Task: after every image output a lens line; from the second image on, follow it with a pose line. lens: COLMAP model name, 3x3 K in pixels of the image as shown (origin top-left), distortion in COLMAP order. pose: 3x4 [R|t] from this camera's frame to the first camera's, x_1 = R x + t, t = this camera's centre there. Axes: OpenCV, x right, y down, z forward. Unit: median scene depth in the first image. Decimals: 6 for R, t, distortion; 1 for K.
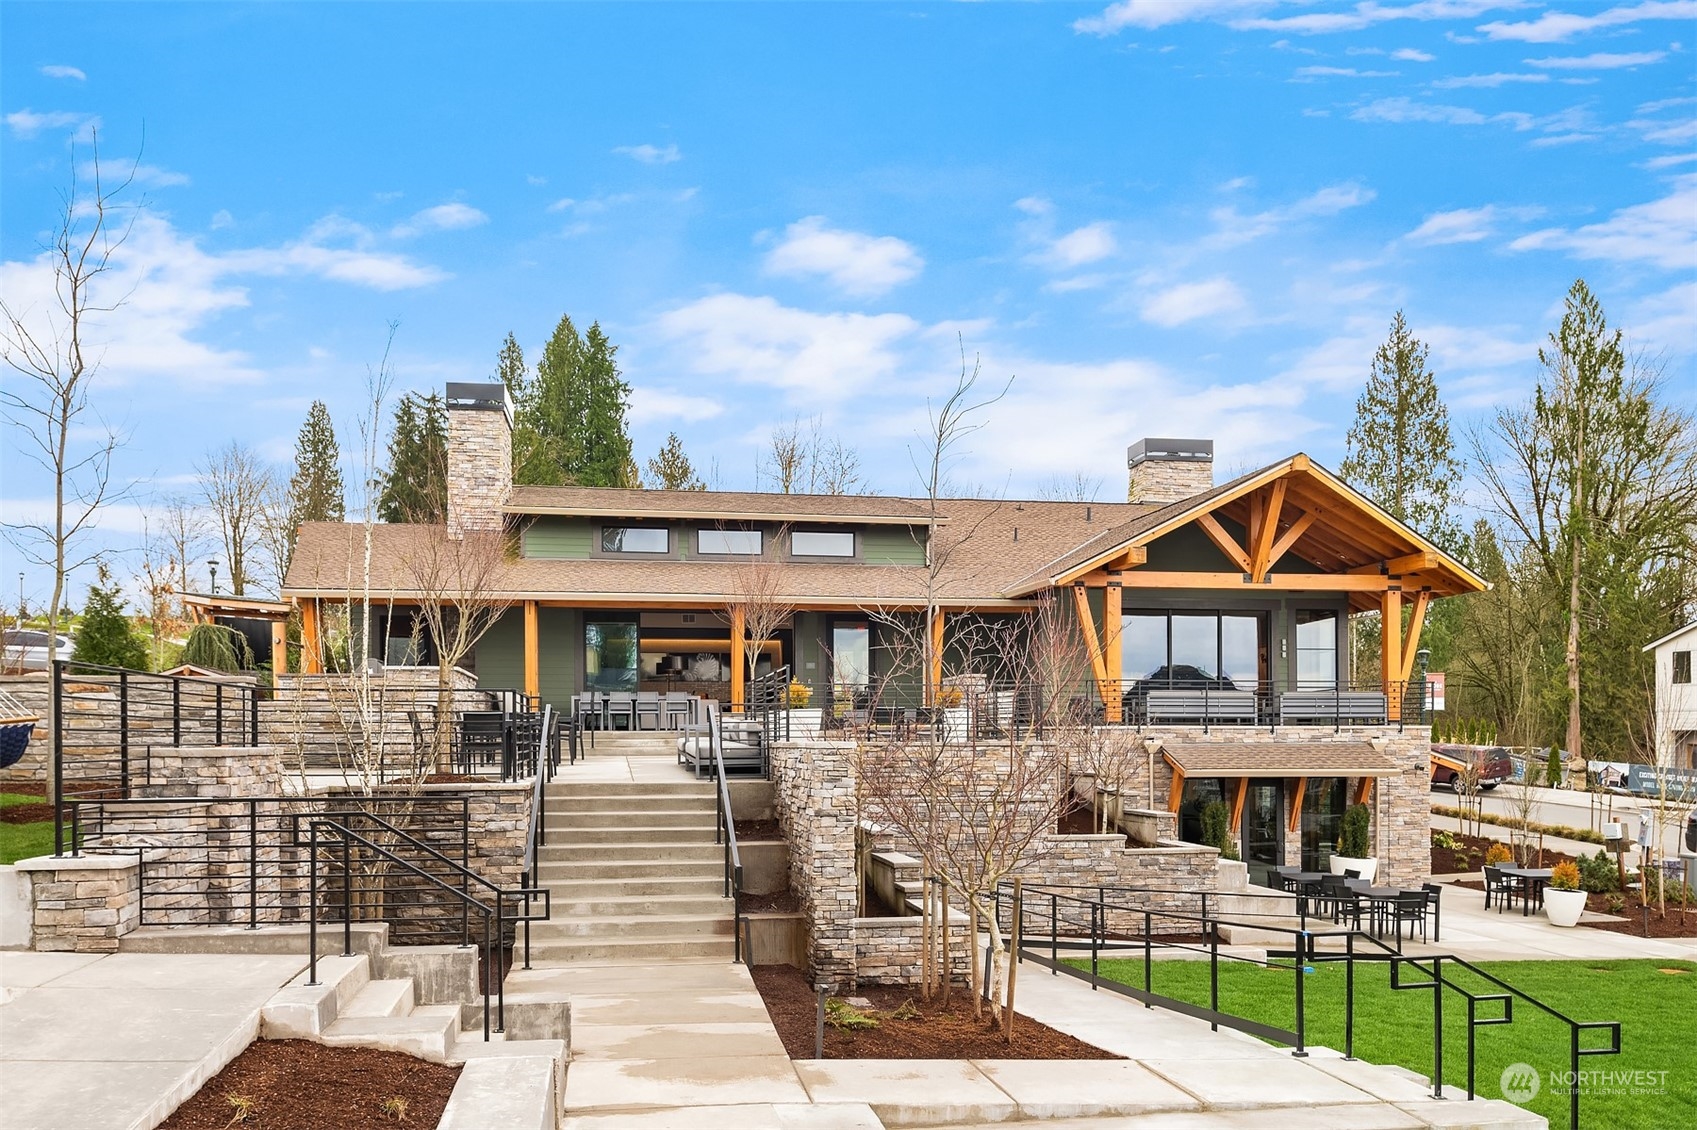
lens RADIAL K [[1409.7, 0, 849.9], [0, 1409.7, 648.8], [0, 0, 1]] dist [-0.030351, 0.008209]
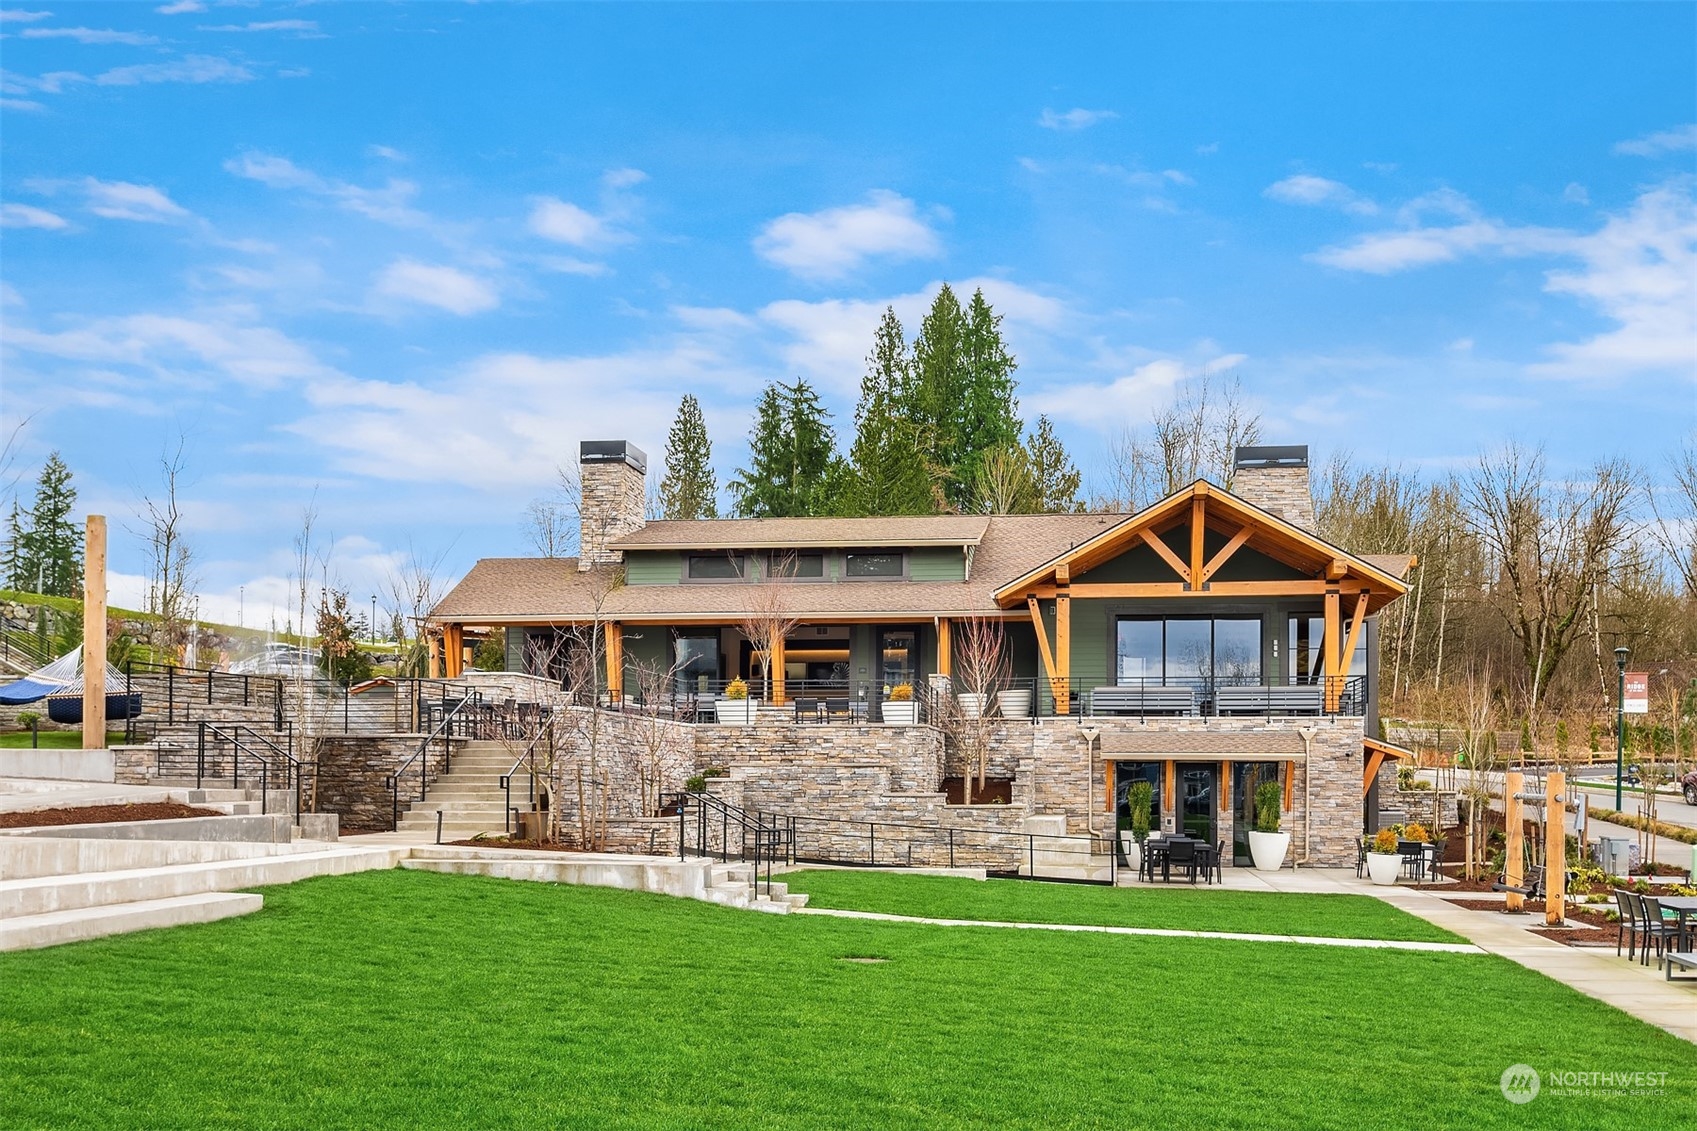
lens RADIAL K [[1771.2, 0, 848.5], [0, 1771.2, 565.5], [0, 0, 1]] dist [-0.020807, -0.020165]
pose [[0.954568, -0.031587, -0.296315, 0.445312], [0.014895, 0.998181, -0.058420, 0.011909], [0.297622, 0.051352, 0.953302, -0.445216]]
